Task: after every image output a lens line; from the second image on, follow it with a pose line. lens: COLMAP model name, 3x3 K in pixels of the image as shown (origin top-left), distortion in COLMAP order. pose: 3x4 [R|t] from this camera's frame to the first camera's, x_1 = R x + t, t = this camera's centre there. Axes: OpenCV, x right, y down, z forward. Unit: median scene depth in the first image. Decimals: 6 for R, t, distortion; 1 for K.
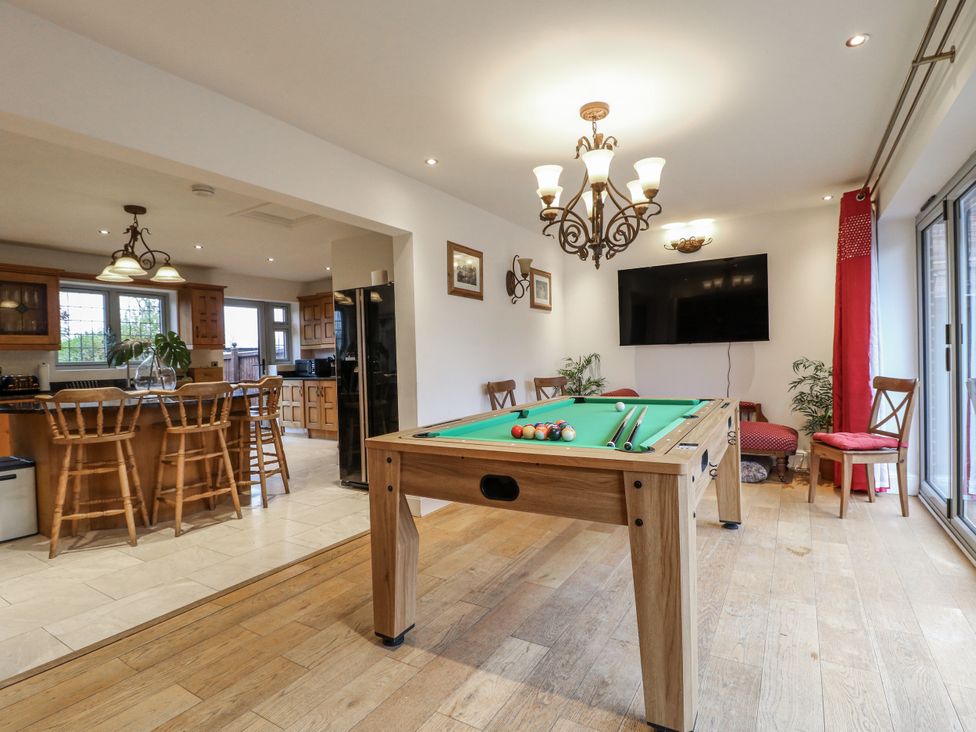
lens RADIAL K [[509.3, 0, 485.4], [0, 509.3, 367.6], [0, 0, 1]] dist [-0.005475, -0.009946]
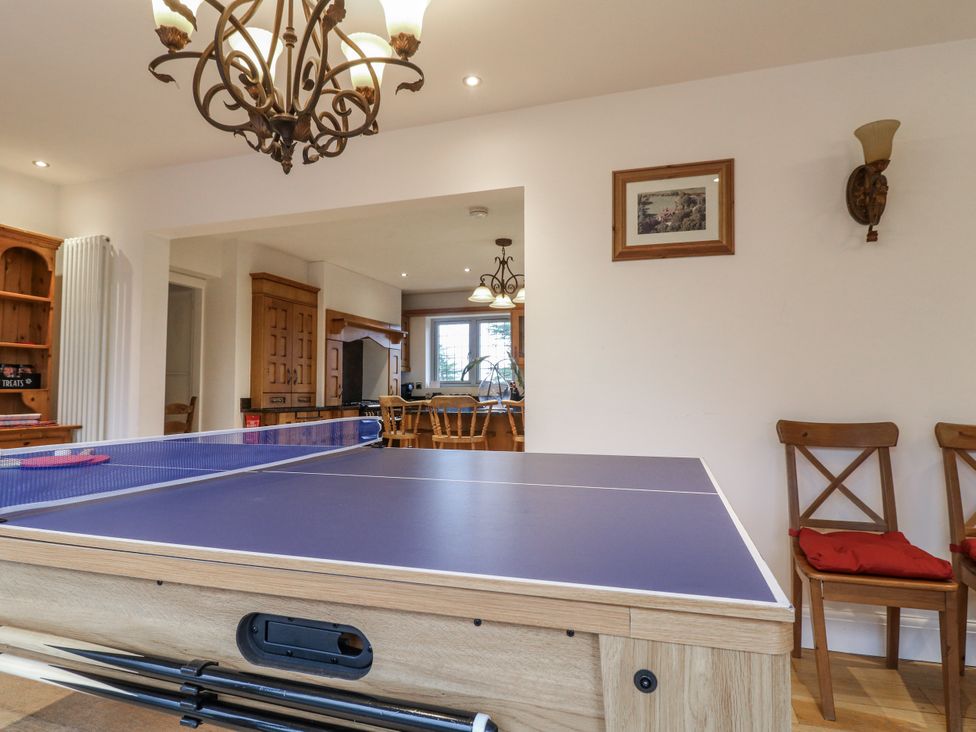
lens RADIAL K [[543.1, 0, 488.3], [0, 543.1, 371.0], [0, 0, 1]] dist [-0.014629, -0.000295]
pose [[0.236235, -0.008814, -0.971656, 0.498940], [-0.026644, 0.999524, -0.015545, -0.003776], [0.971331, 0.029561, 0.235888, 0.714863]]
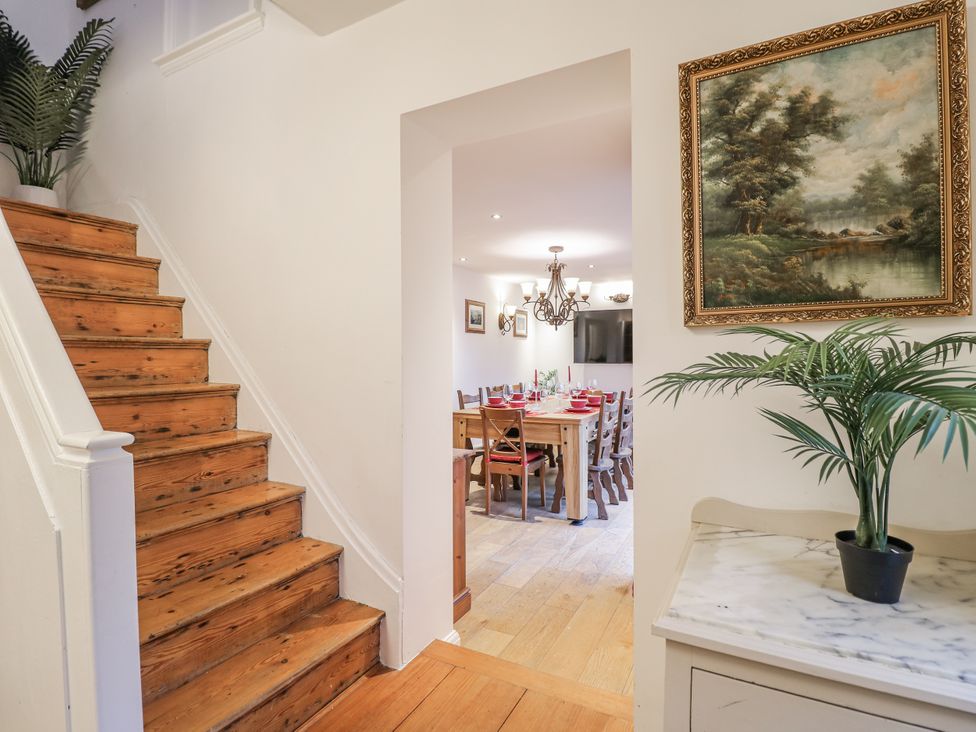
lens RADIAL K [[509.3, 0, 491.6], [0, 509.3, 366.7], [0, 0, 1]] dist [-0.005475, -0.009946]
pose [[0.996882, 0.023544, 0.075319, -0.108855], [-0.023063, 0.999708, -0.007254, -0.025915], [-0.075467, 0.005495, 0.997133, -0.600313]]
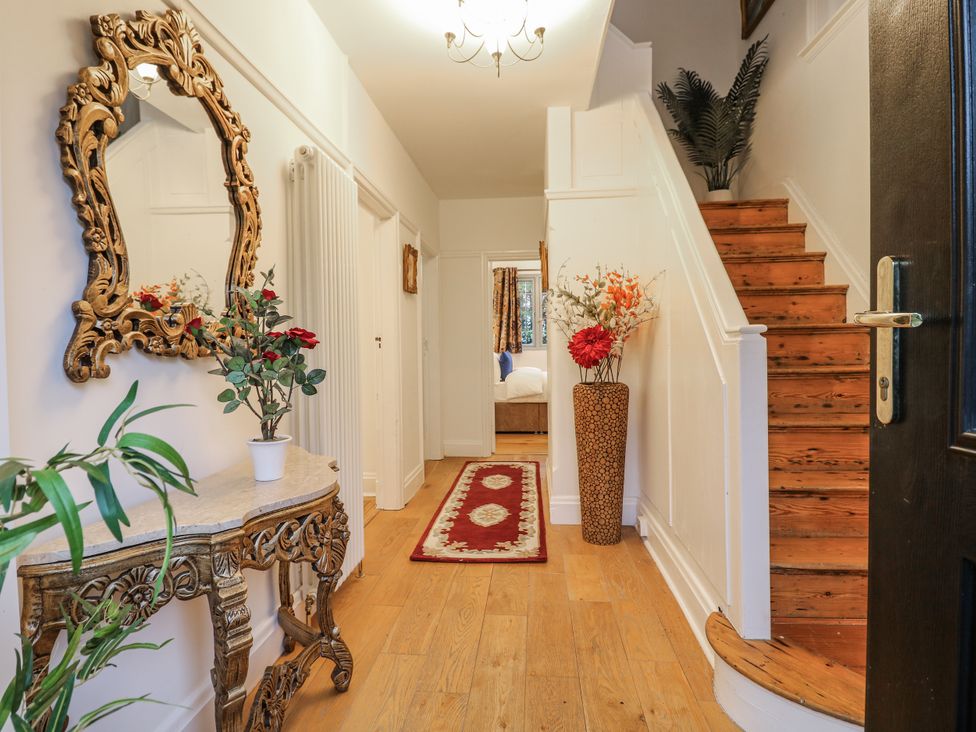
lens RADIAL K [[543.1, 0, 483.7], [0, 543.1, 358.0], [0, 0, 1]] dist [-0.014629, -0.000295]
pose [[0.474478, 0.026615, -0.879865, -0.012012], [-0.017951, 0.999628, 0.020558, 0.029264], [0.880084, 0.006040, 0.474779, -0.712332]]
